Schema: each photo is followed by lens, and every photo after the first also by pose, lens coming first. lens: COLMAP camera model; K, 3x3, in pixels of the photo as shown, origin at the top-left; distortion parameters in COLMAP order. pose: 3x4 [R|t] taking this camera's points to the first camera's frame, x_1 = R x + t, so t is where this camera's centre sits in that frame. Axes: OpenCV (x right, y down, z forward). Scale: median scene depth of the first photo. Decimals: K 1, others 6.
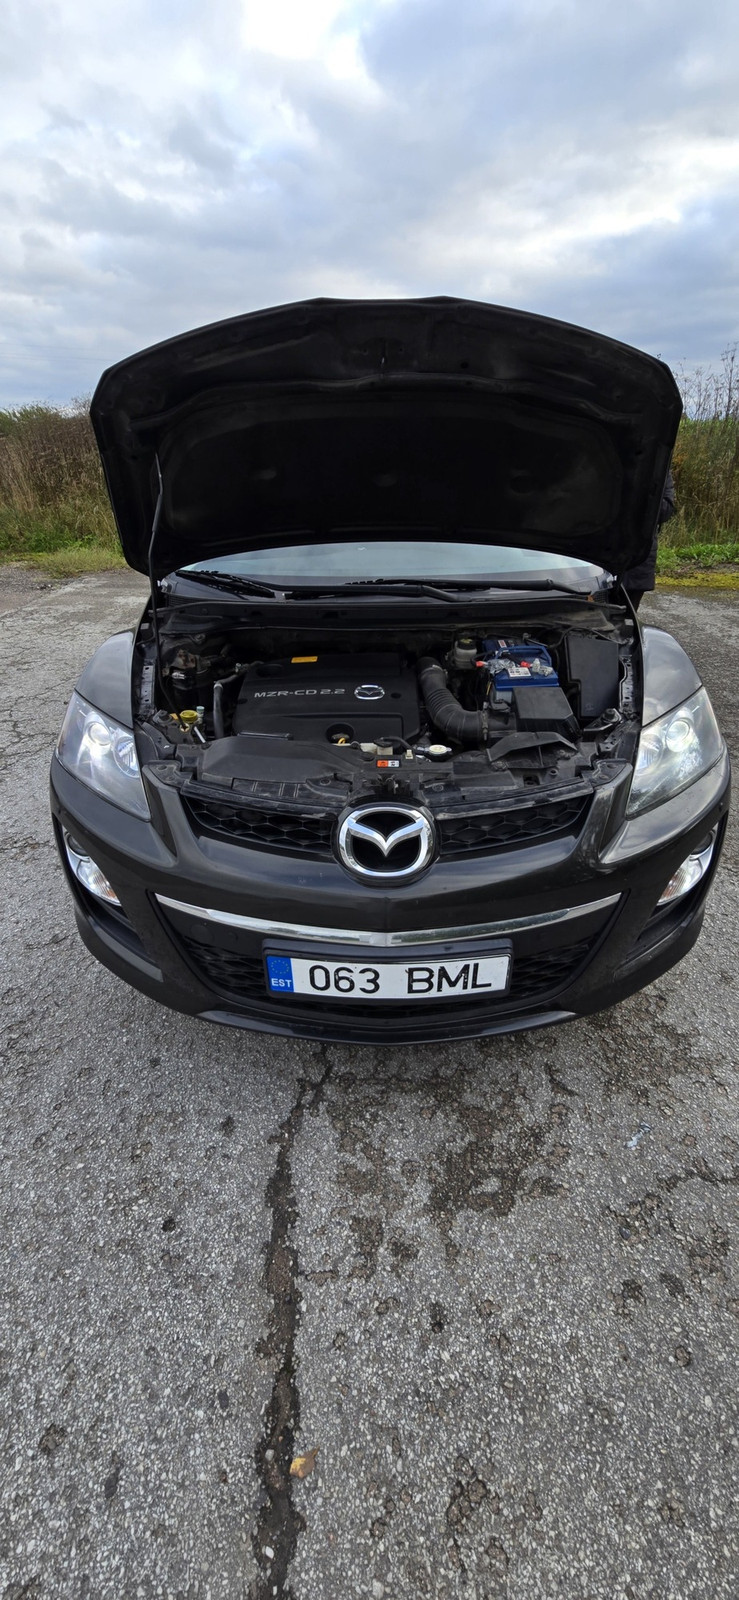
lens RADIAL K [[576.7, 0, 366.9], [0, 576.7, 802.7], [0, 0, 1]] dist [-0.002997, -0.000119]
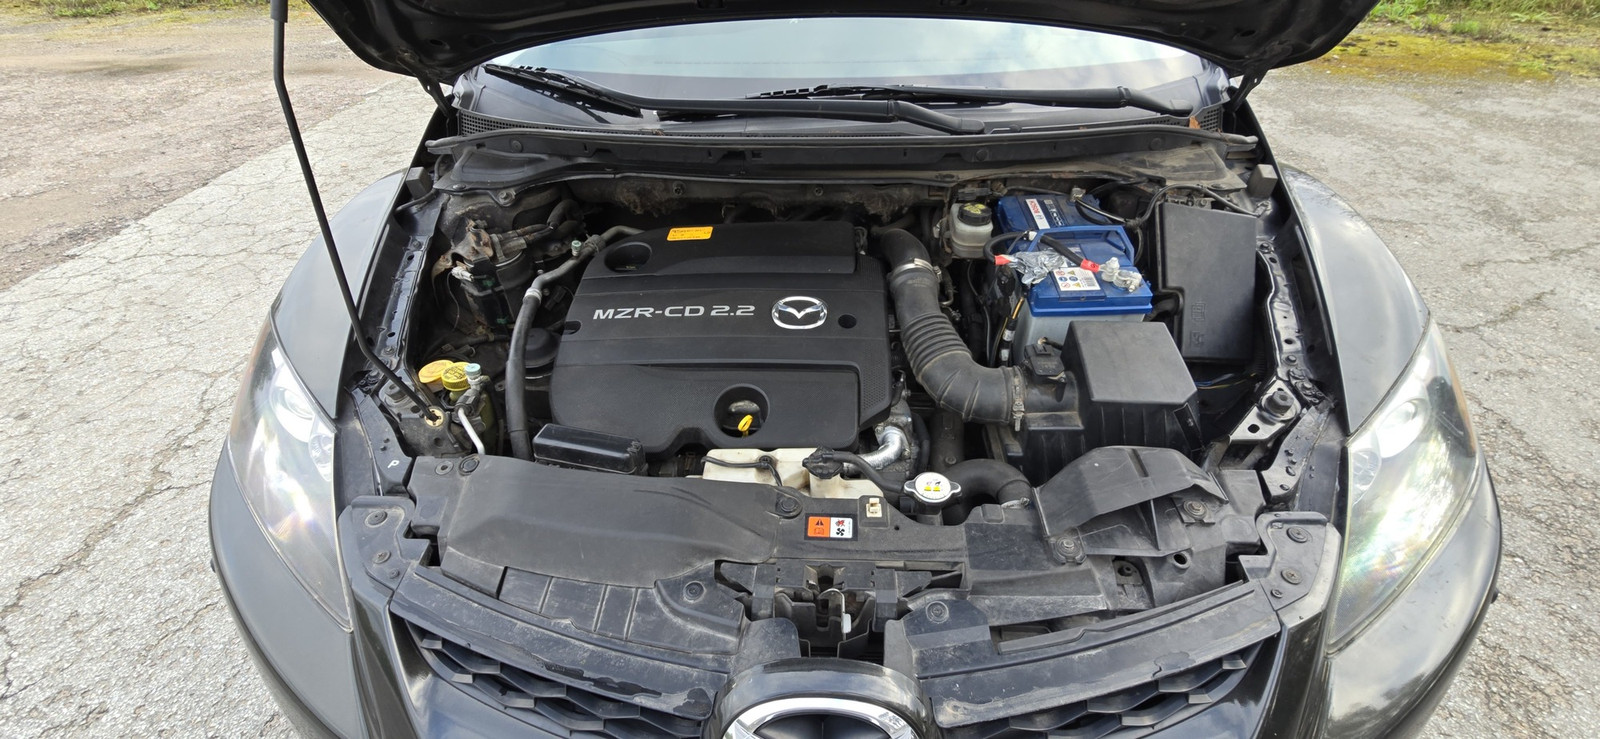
lens RADIAL K [[576.7, 0, 801.4], [0, 576.7, 354.8], [0, 0, 1]] dist [-0.002997, -0.000119]
pose [[0.999837, 0.007100, -0.016574, 0.016422], [-0.004724, 0.990247, 0.139243, -0.233632], [0.017401, -0.139142, 0.990120, 0.457645]]
